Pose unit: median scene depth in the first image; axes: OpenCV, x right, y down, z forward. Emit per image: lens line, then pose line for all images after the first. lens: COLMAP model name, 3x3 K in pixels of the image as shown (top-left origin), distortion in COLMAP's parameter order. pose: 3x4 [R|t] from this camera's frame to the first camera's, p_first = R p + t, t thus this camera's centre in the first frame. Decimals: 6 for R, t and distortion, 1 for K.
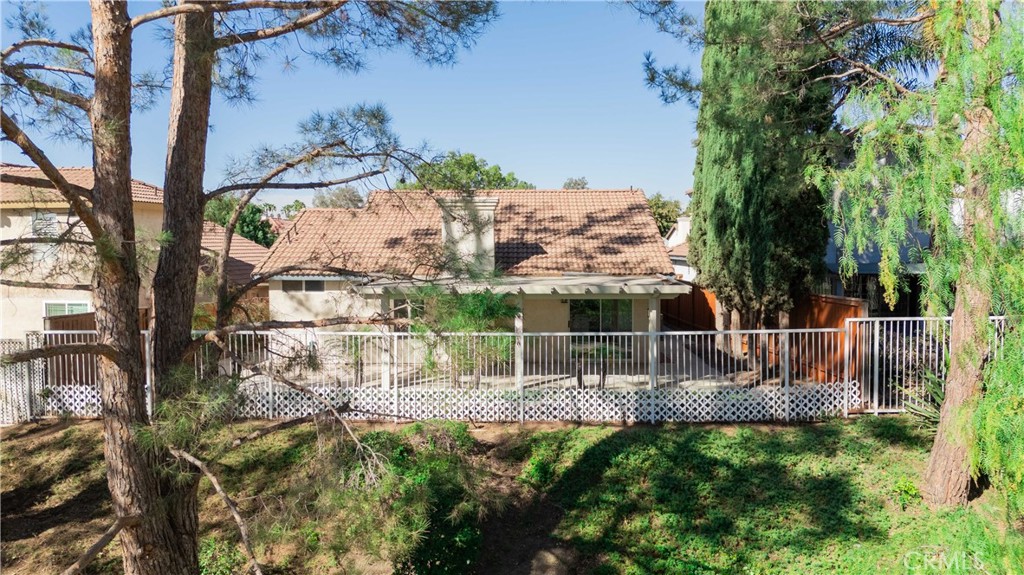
lens RADIAL K [[758.0, 0, 512.0], [0, 758.0, 287.5], [0, 0, 1]] dist [0.077112, -0.083521]
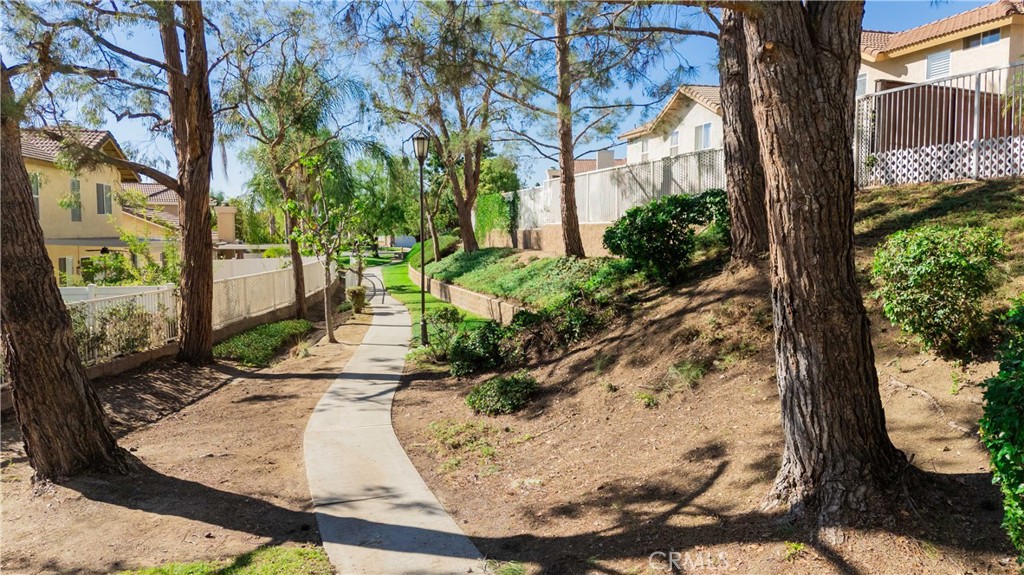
lens RADIAL K [[751.7, 0, 515.9], [0, 751.7, 286.0], [0, 0, 1]] dist [0.068093, -0.071206]
pose [[0.423089, 0.067375, -0.903580, 0.045182], [-0.055705, 0.997279, 0.048279, 0.185442], [0.904374, 0.029908, 0.425691, 0.147133]]
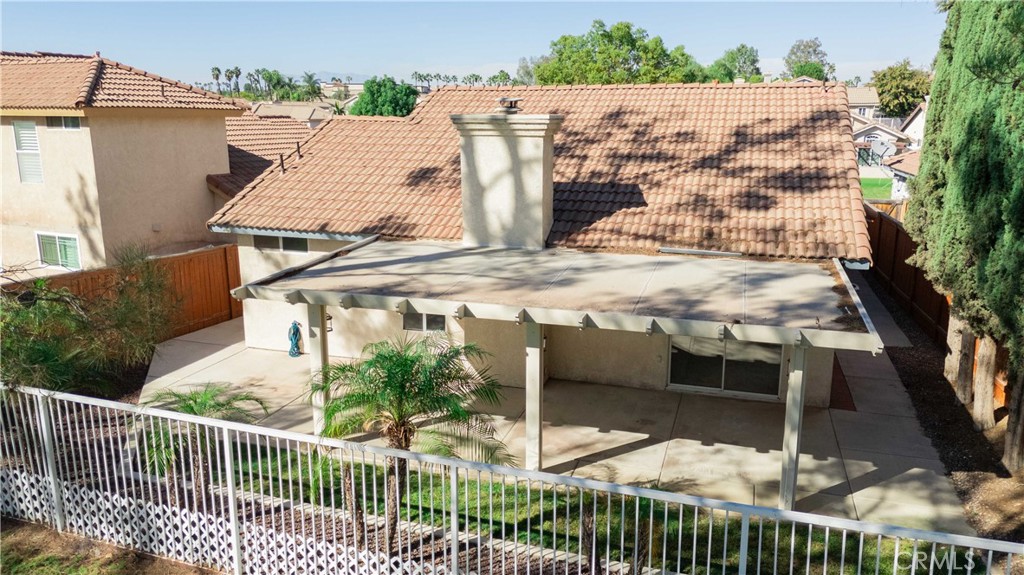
lens RADIAL K [[751.7, 0, 515.9], [0, 751.7, 286.0], [0, 0, 1]] dist [0.068093, -0.071206]
pose [[0.962394, 0.065847, -0.263556, 0.107767], [-0.020500, 0.985016, 0.171242, -0.080902], [0.270882, -0.159399, 0.949323, 0.389611]]
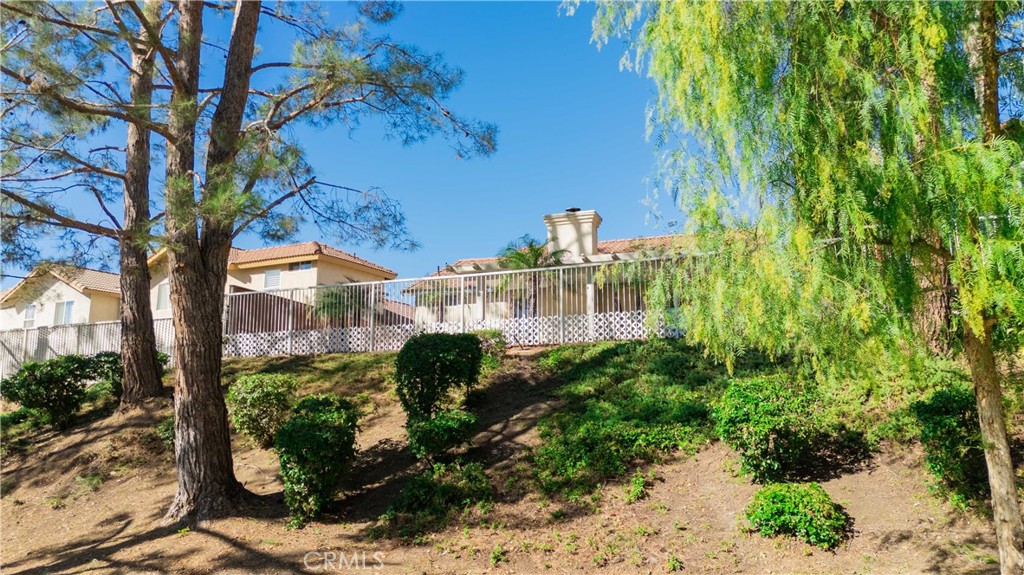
lens RADIAL K [[751.7, 0, 515.9], [0, 751.7, 286.0], [0, 0, 1]] dist [0.068093, -0.071206]
pose [[0.947108, -0.057060, -0.315801, 0.204228], [-0.018926, 0.972422, -0.232460, 0.235966], [0.320356, 0.226142, 0.919909, -0.049586]]
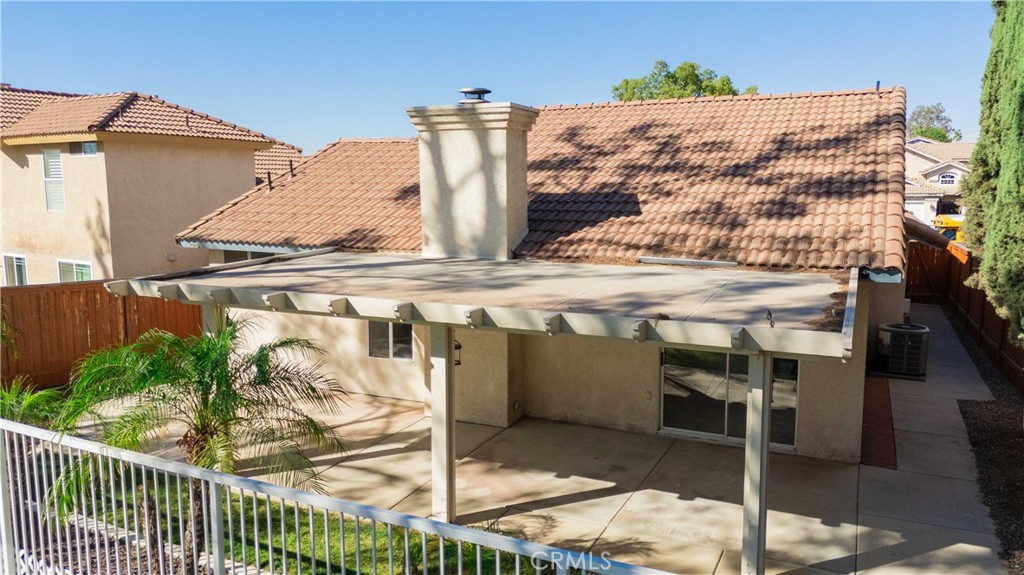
lens RADIAL K [[751.7, 0, 515.9], [0, 751.7, 286.0], [0, 0, 1]] dist [0.068093, -0.071206]
pose [[0.915067, 0.056205, -0.399366, 0.174482], [-0.024998, 0.996242, 0.082931, -0.036307], [0.402526, -0.065904, 0.913033, 0.491957]]
